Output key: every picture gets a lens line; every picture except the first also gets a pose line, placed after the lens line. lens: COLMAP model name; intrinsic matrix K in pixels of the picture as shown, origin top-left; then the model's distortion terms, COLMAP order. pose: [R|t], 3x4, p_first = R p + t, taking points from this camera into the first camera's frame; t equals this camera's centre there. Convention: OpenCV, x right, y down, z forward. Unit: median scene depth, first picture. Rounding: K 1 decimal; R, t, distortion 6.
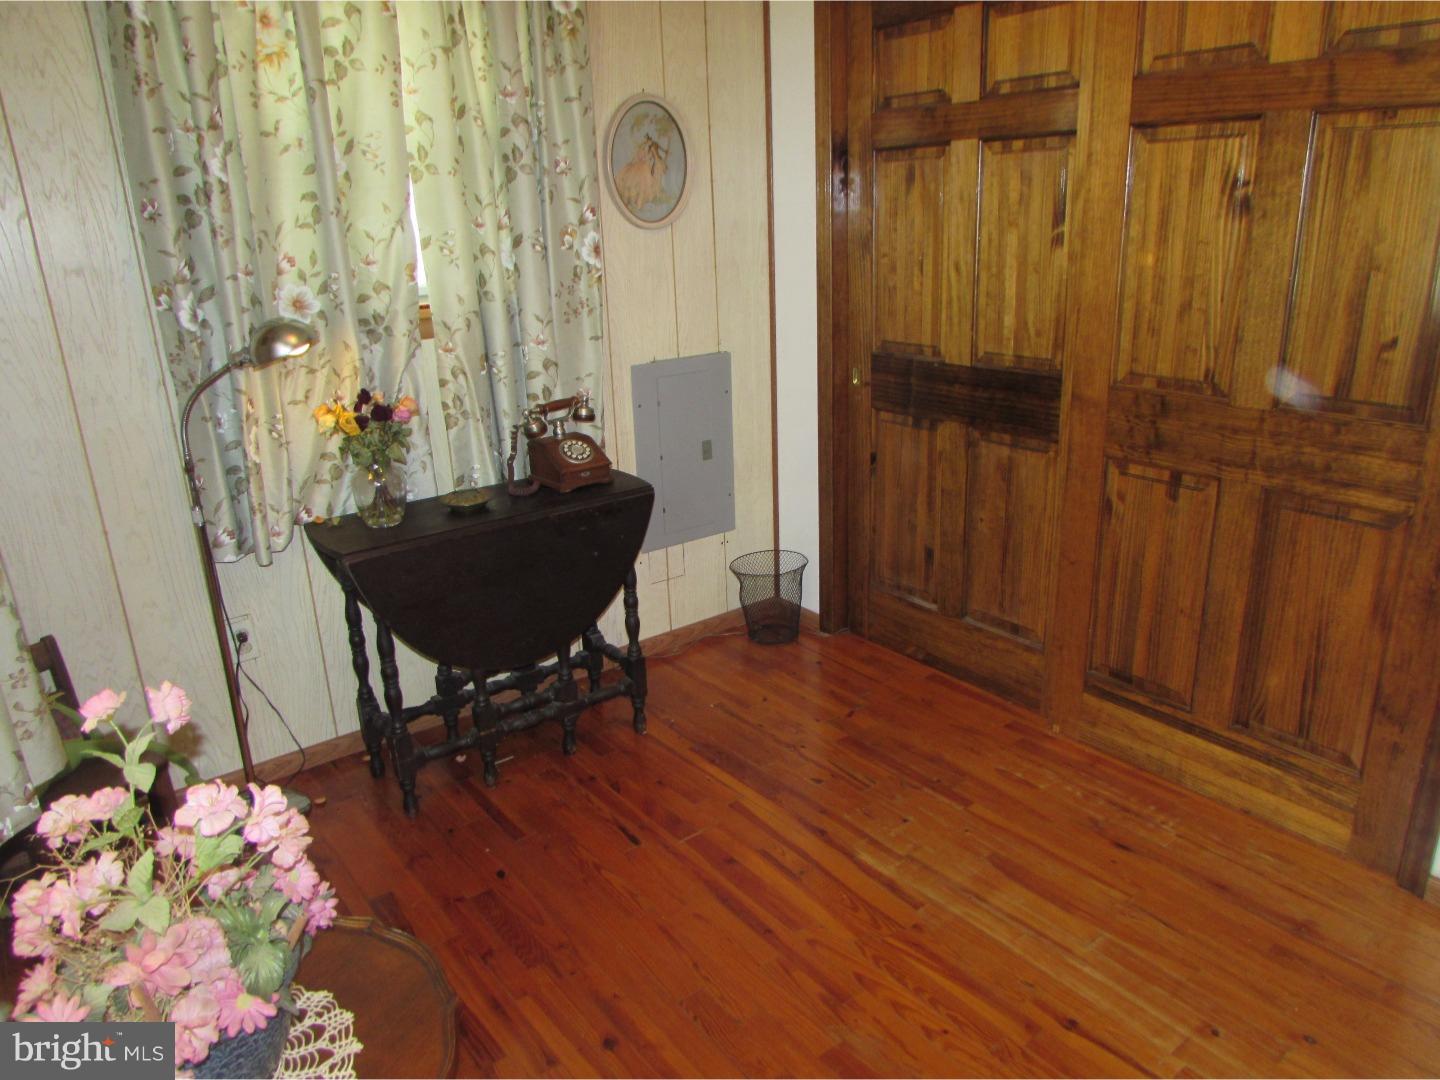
lens RADIAL K [[1022.9, 0, 723.5], [0, 1022.9, 537.8], [0, 0, 1]] dist [-0.045529, 0.029075]
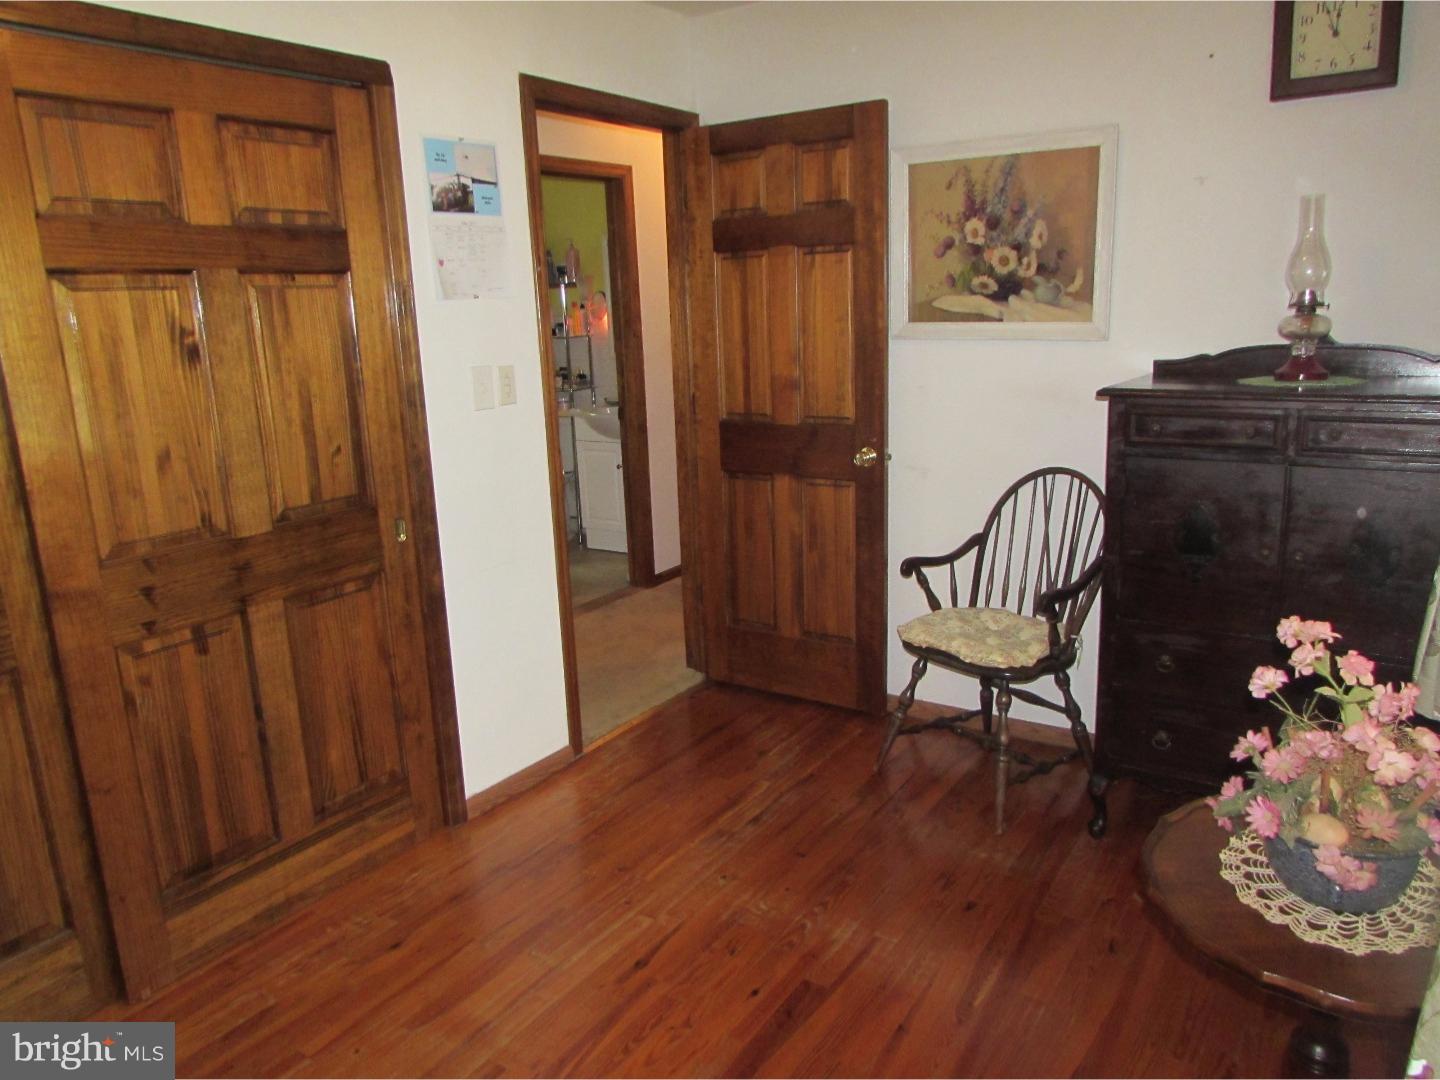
lens RADIAL K [[1022.9, 0, 723.5], [0, 1022.9, 537.8], [0, 0, 1]] dist [-0.045529, 0.029075]
pose [[-0.327227, -0.167581, 0.929967, -0.646745], [0.343628, 0.895667, 0.282312, -0.260777], [-0.880251, 0.411943, -0.235501, 0.827419]]
